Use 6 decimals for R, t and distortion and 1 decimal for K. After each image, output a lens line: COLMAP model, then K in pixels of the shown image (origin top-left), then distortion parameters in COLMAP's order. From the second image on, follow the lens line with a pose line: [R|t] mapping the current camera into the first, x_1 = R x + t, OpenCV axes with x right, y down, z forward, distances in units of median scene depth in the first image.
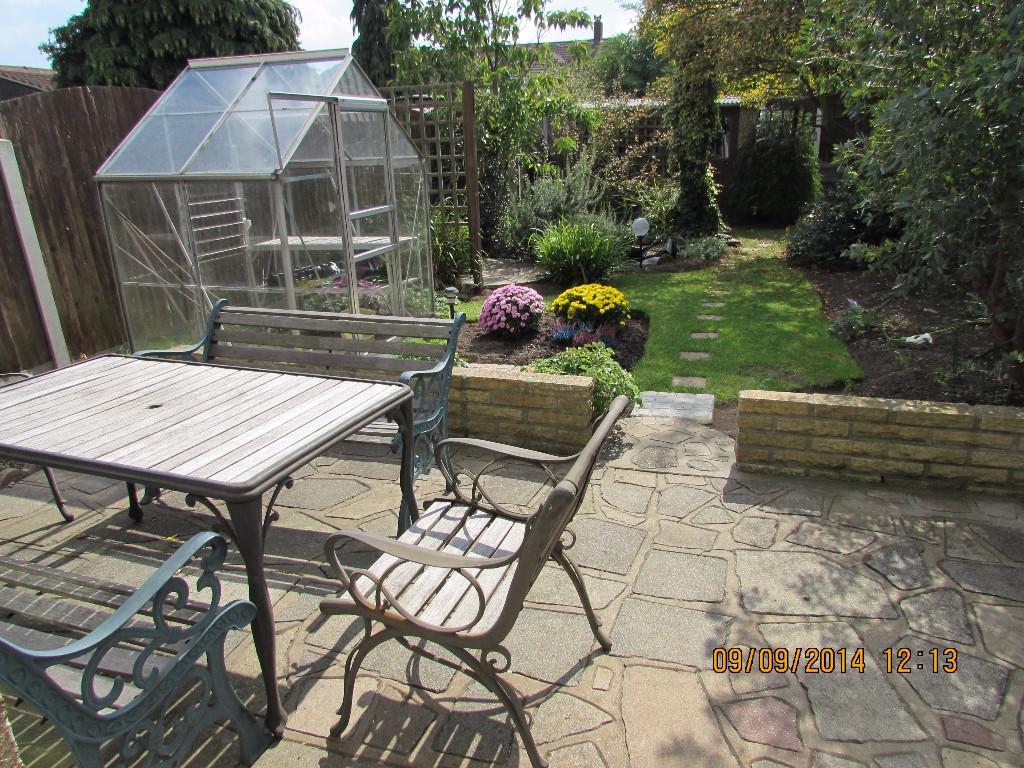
lens RADIAL K [[724.7, 0, 512.0], [0, 724.7, 384.0], [0, 0, 1]] dist [-0.032326, 0.001258]
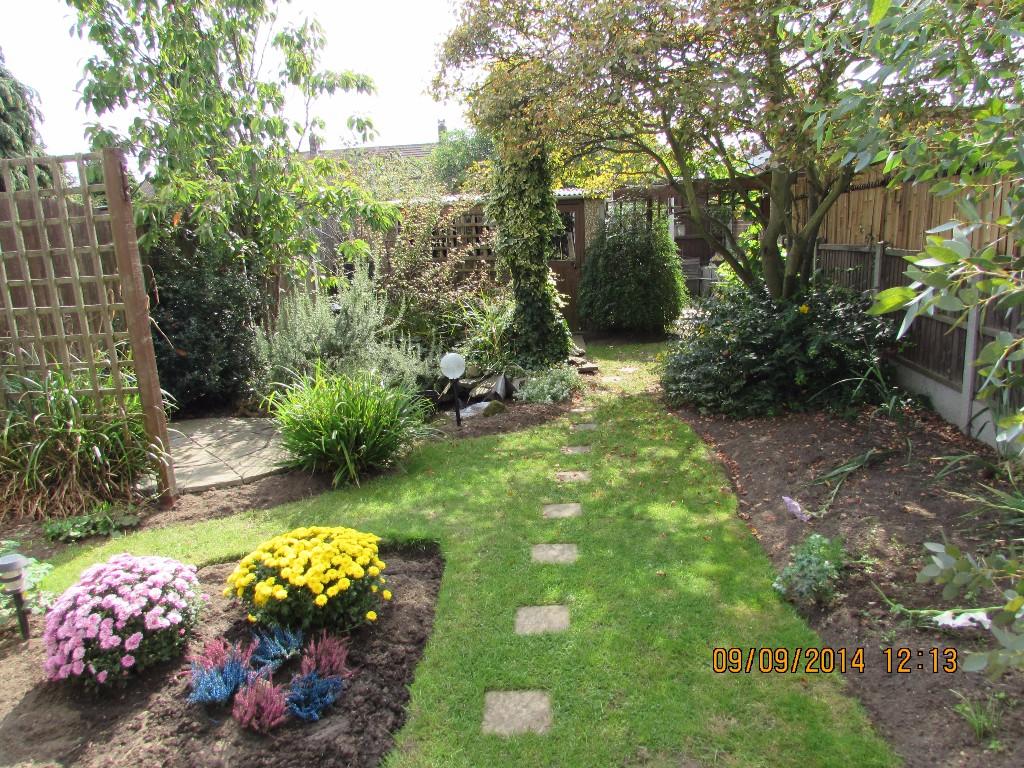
lens RADIAL K [[724.7, 0, 512.0], [0, 724.7, 384.0], [0, 0, 1]] dist [-0.032326, 0.001258]
pose [[0.982931, -0.054779, 0.175632, 0.101775], [0.077189, 0.989348, -0.123416, -0.102085], [-0.167000, 0.134867, 0.976689, 0.299677]]
